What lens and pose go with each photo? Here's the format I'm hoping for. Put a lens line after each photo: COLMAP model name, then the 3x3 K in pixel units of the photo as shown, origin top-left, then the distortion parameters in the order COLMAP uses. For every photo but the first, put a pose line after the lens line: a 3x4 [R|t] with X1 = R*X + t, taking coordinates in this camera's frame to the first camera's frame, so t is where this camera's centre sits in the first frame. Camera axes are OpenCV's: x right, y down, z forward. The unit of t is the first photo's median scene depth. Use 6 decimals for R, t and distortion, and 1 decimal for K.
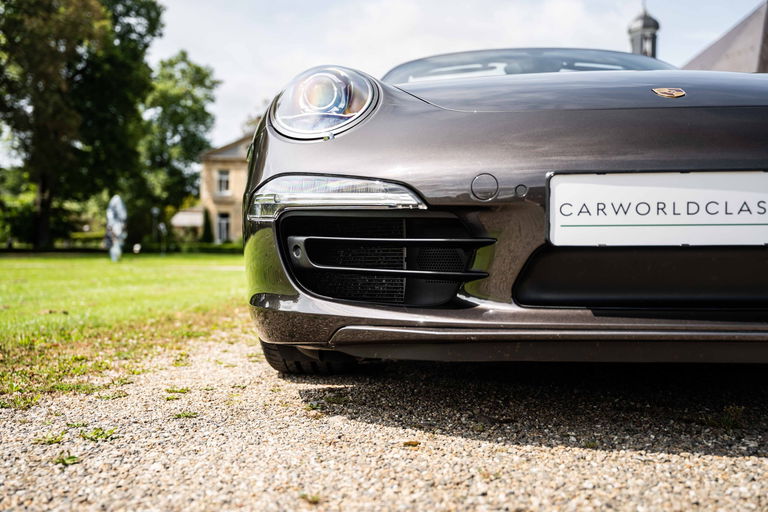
lens RADIAL K [[724.5, 0, 383.5], [0, 724.5, 255.3], [0, 0, 1]] dist [0.003861, 0.000000]
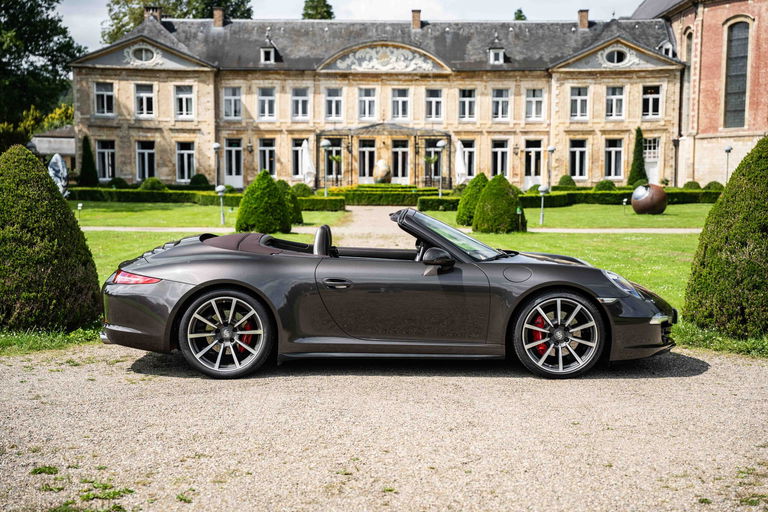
lens RADIAL K [[1242.3, 0, 382.5], [0, 1242.3, 257.8], [0, 0, 1]] dist [0.333710, 0.000000]
pose [[0.998045, -0.009490, 0.061771, -0.030765], [0.005339, 0.997737, 0.067031, -0.046061], [-0.062268, -0.066570, 0.995837, -0.659611]]
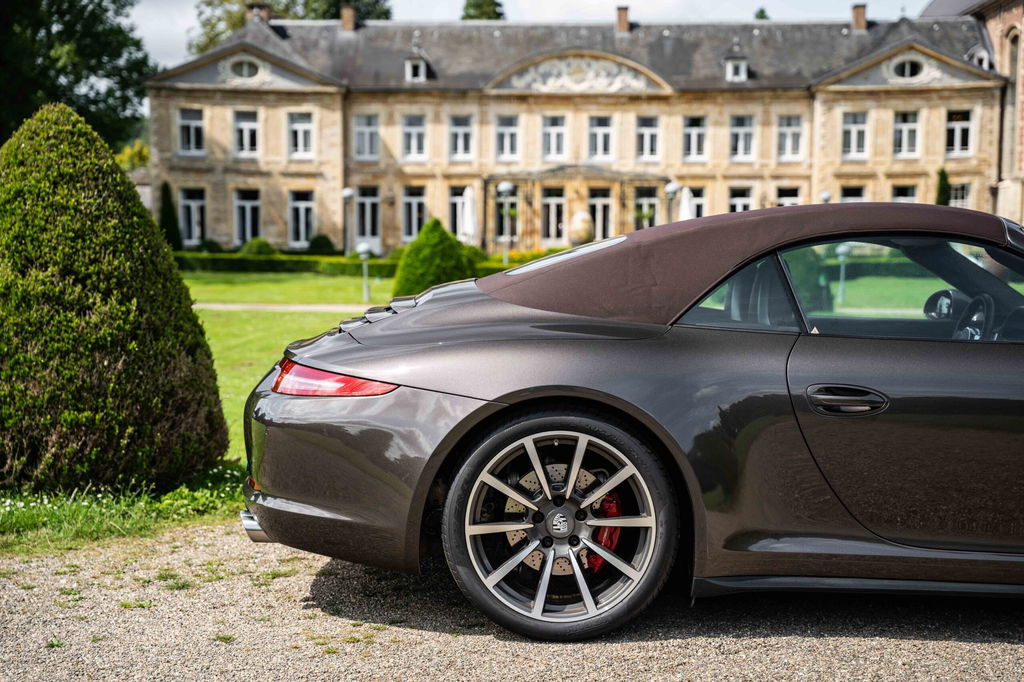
lens RADIAL K [[1647.9, 0, 504.0], [0, 1647.9, 346.6], [0, 0, 1]] dist [0.278160, 0.000000]
pose [[0.999409, -0.005747, 0.033902, -0.058545], [0.003611, 0.998025, 0.062719, -0.035145], [-0.034196, -0.062559, 0.997455, -0.522309]]
